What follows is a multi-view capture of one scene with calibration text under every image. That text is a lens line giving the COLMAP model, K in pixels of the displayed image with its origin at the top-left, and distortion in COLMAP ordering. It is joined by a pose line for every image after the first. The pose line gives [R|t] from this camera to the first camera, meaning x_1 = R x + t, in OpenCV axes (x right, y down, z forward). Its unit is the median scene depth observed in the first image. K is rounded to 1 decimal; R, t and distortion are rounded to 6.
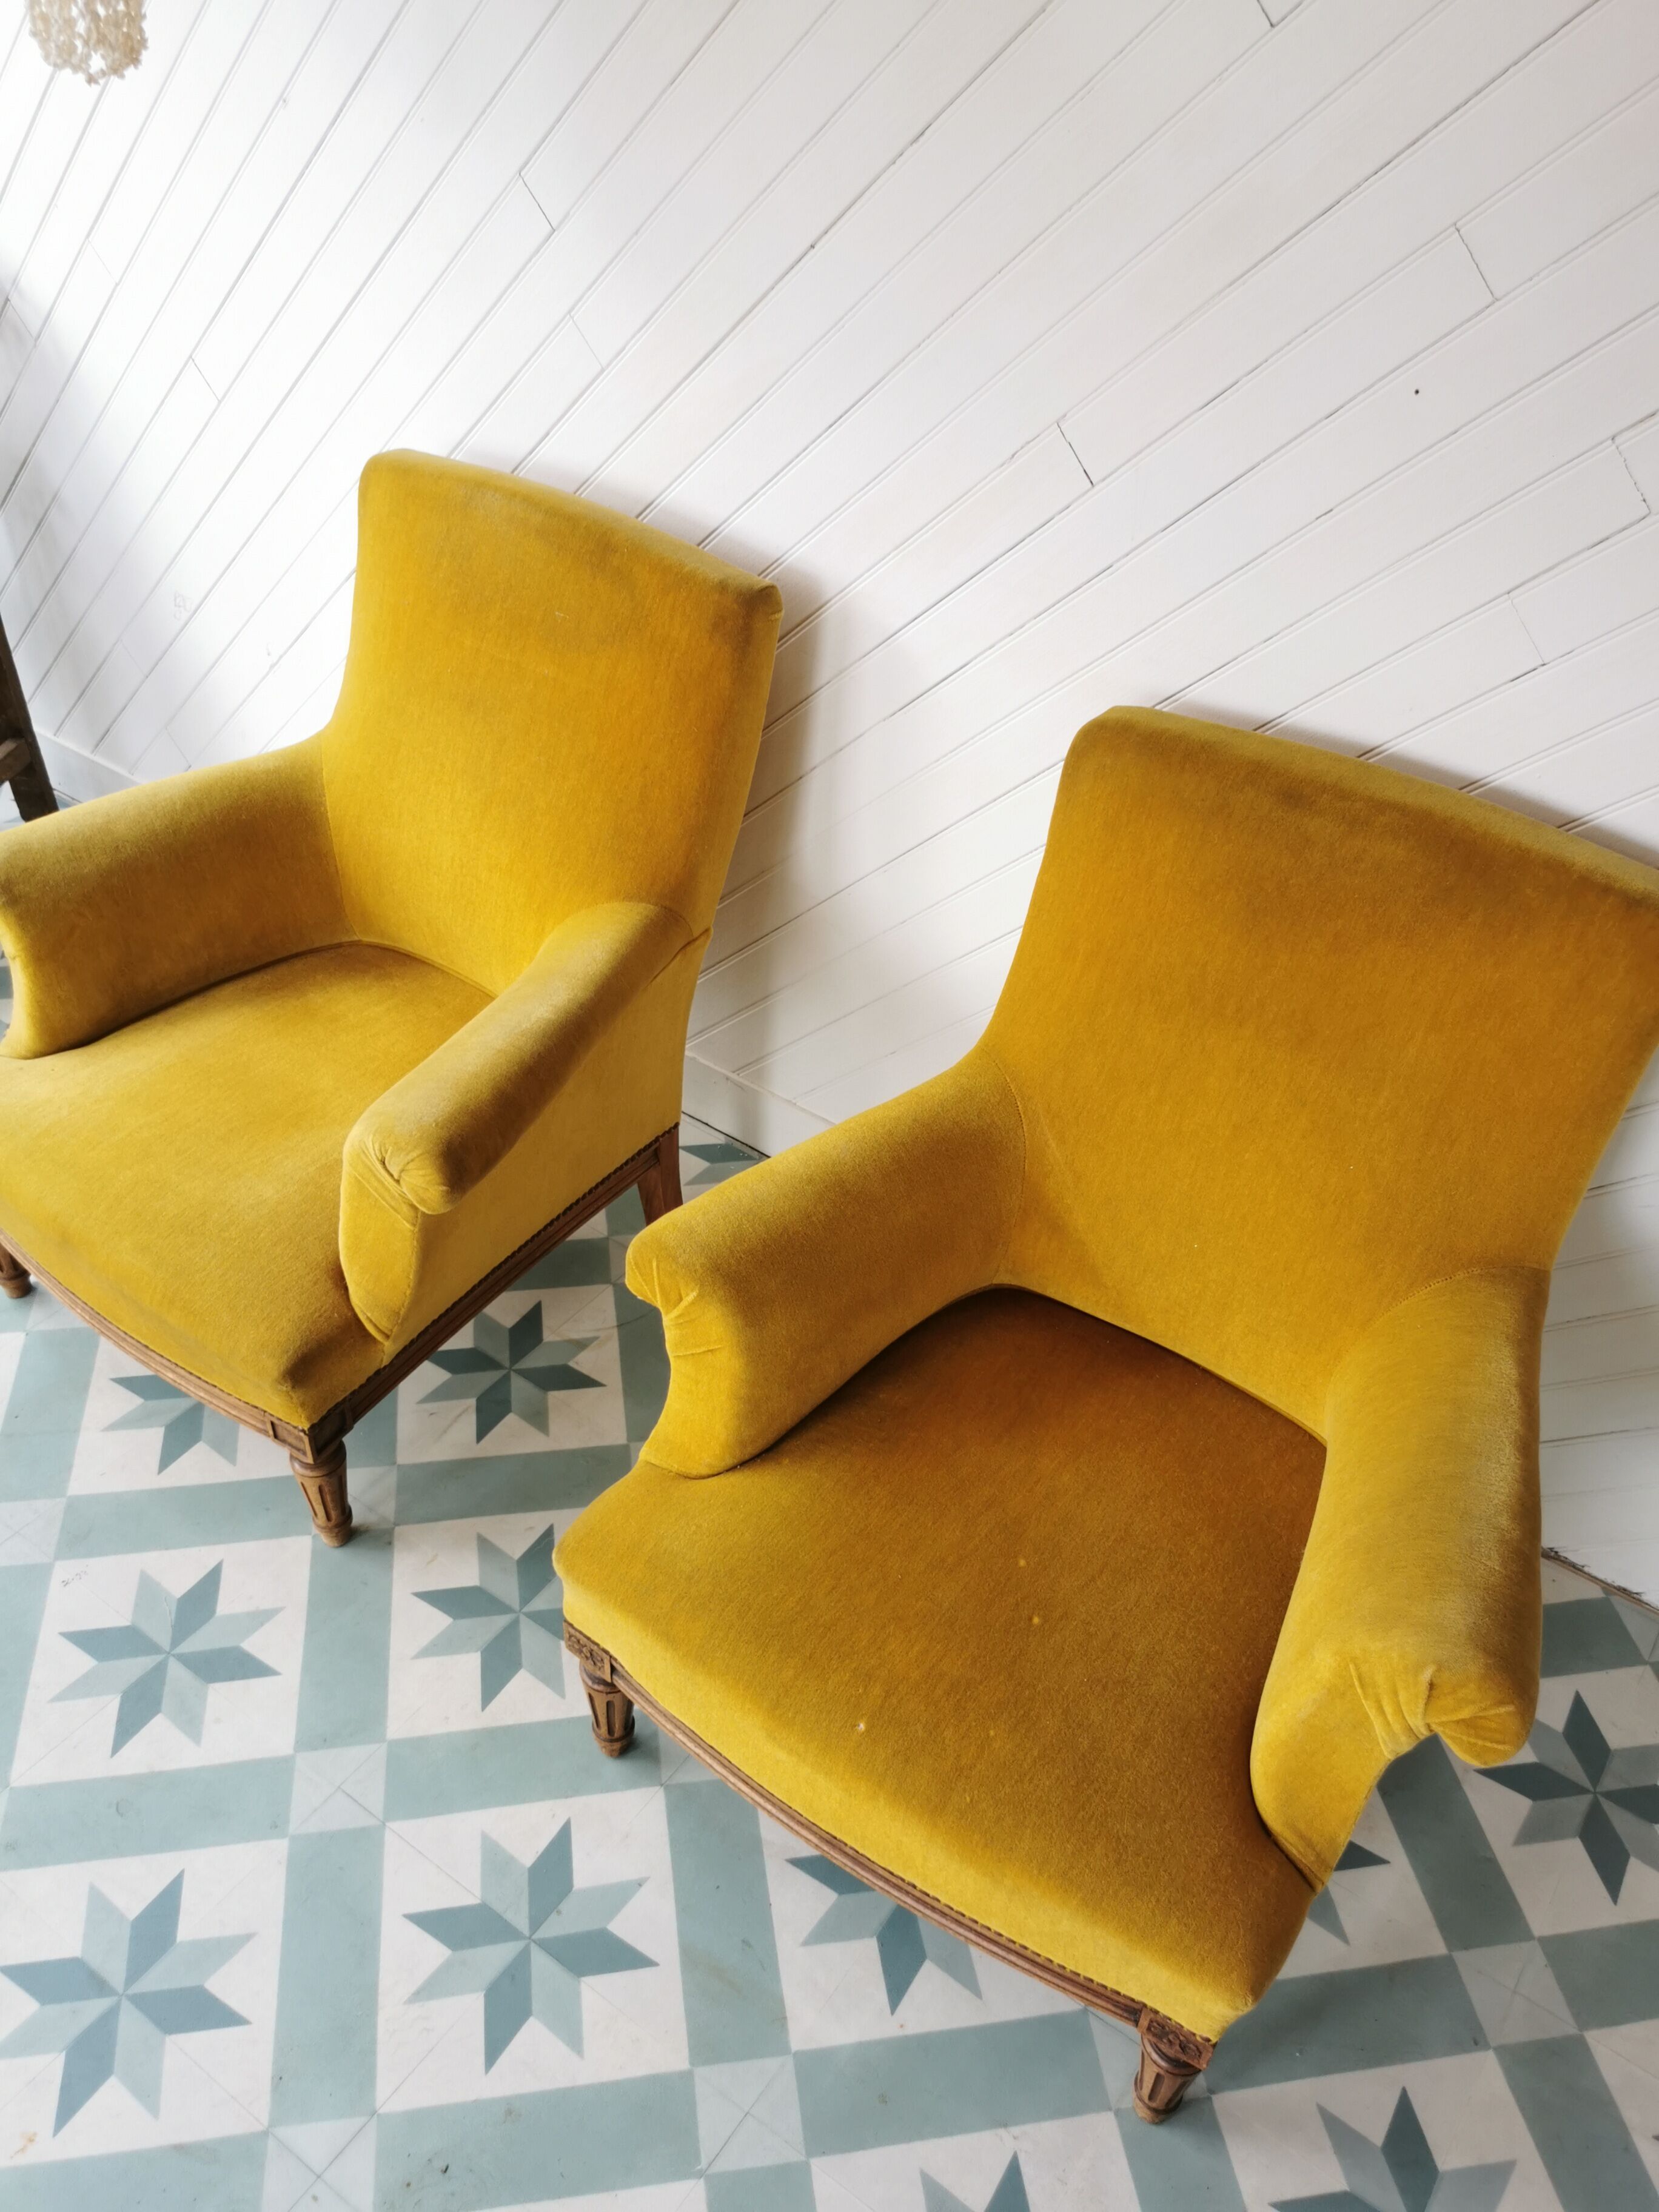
lens RADIAL K [[1746.0, 0, 835.4], [0, 1746.0, 1120.4], [0, 0, 1]] dist [0.055092, -0.087114]
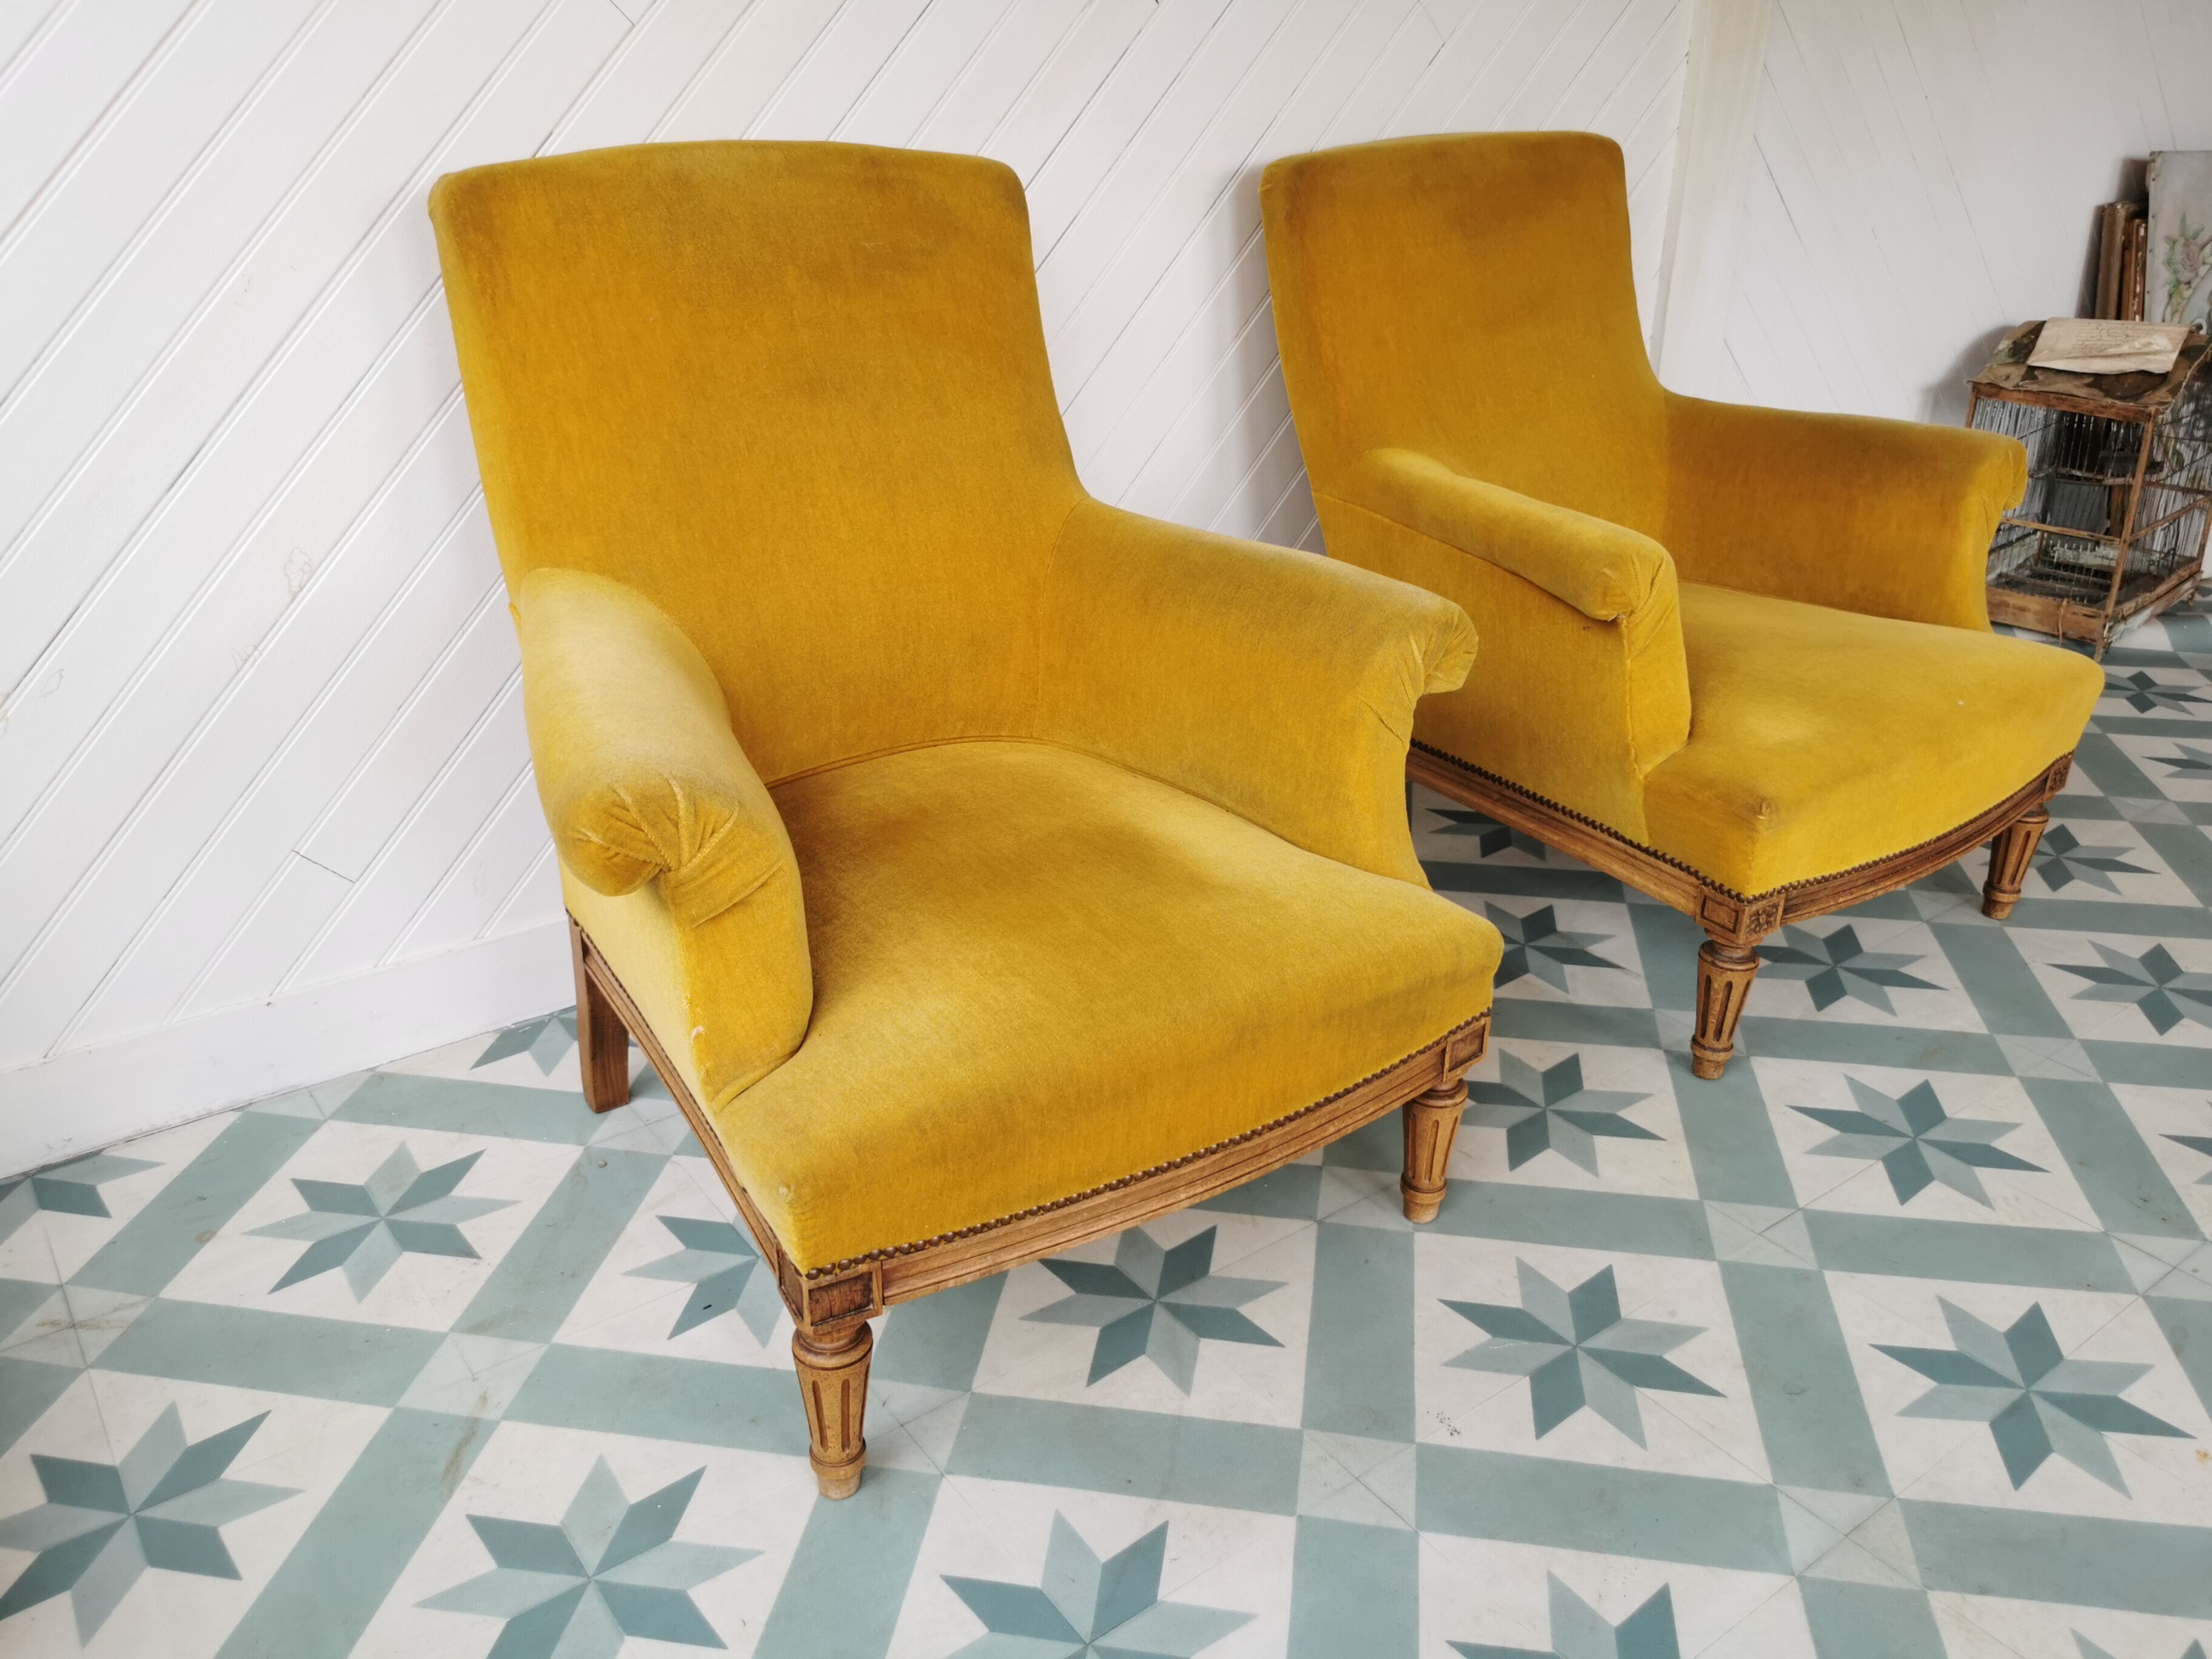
lens RADIAL K [[1746.0, 0, 1106.1], [0, 1746.0, 826.5], [0, 0, 1]] dist [0.055092, -0.087114]
pose [[0.317640, -0.439200, 0.840362, -1.051188], [0.608553, 0.774080, 0.174538, -0.158992], [-0.727164, 0.455964, 0.513155, 0.652564]]
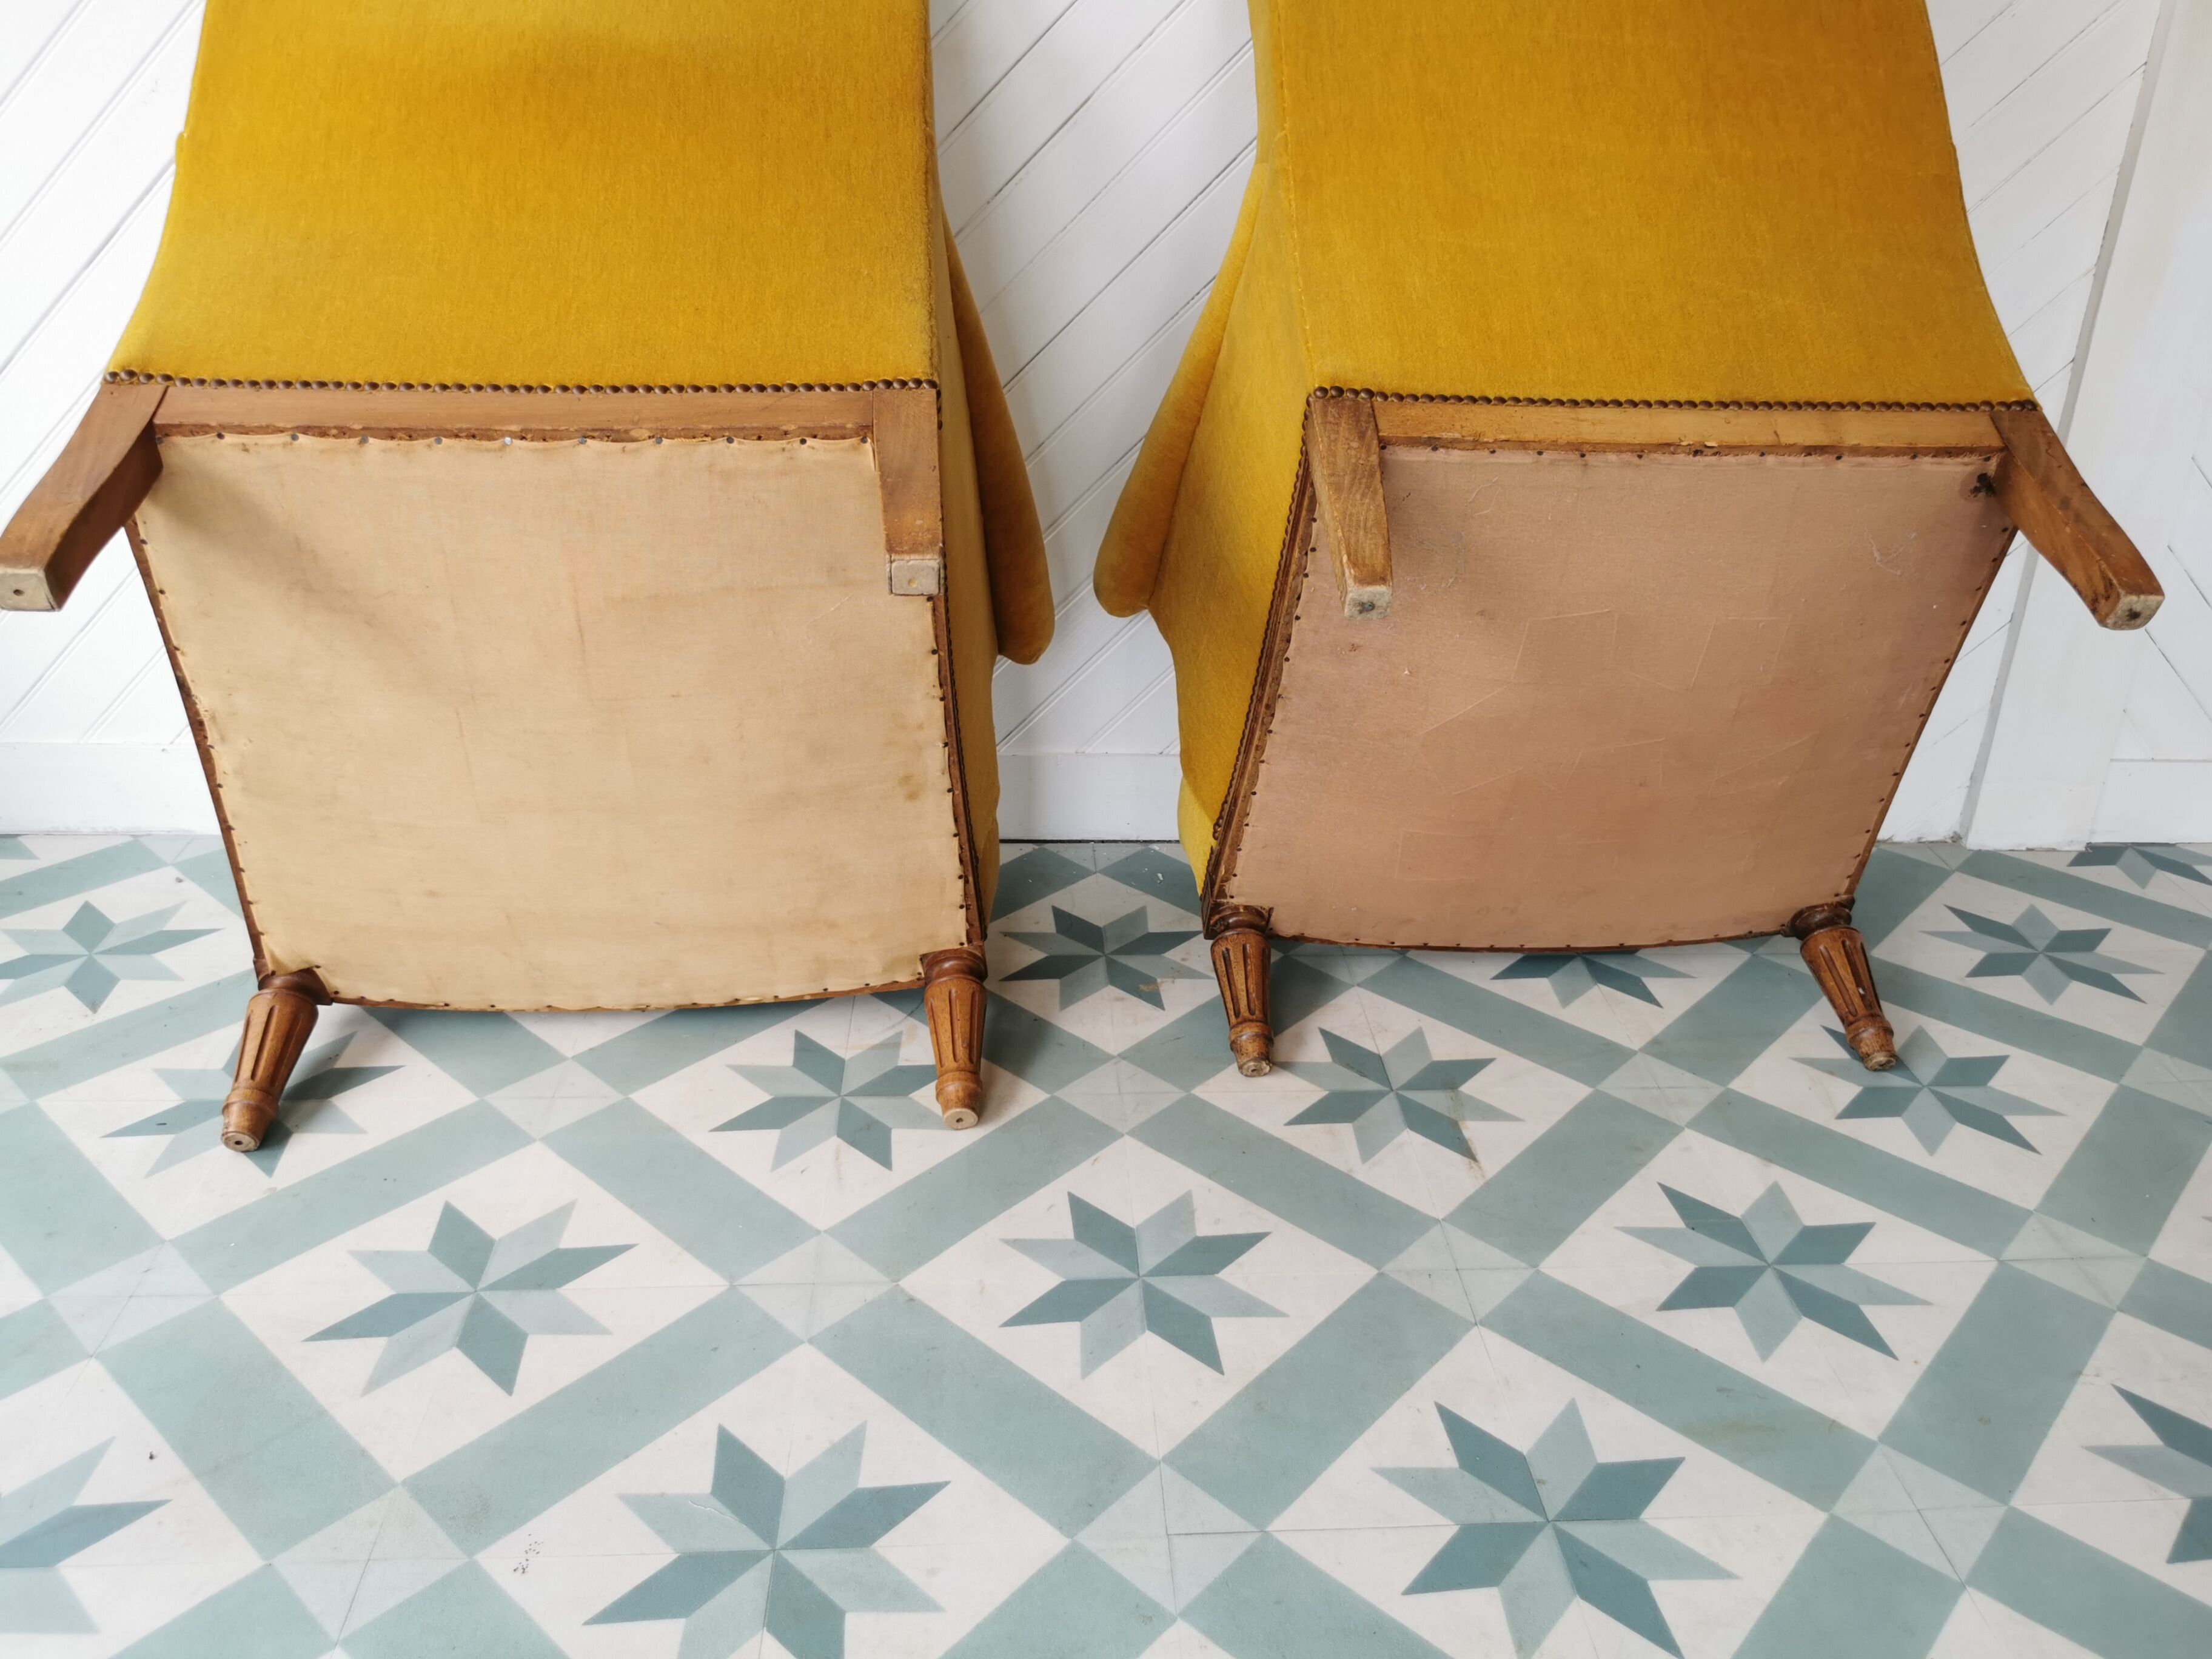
lens RADIAL K [[1746.0, 0, 1120.9], [0, 1746.0, 818.8], [0, 0, 1]] dist [0.055092, -0.087114]
pose [[0.780004, -0.294365, 0.552217, -0.564744], [0.403565, 0.911051, -0.084388, 0.176026], [-0.478257, 0.288678, 0.829419, 0.368668]]
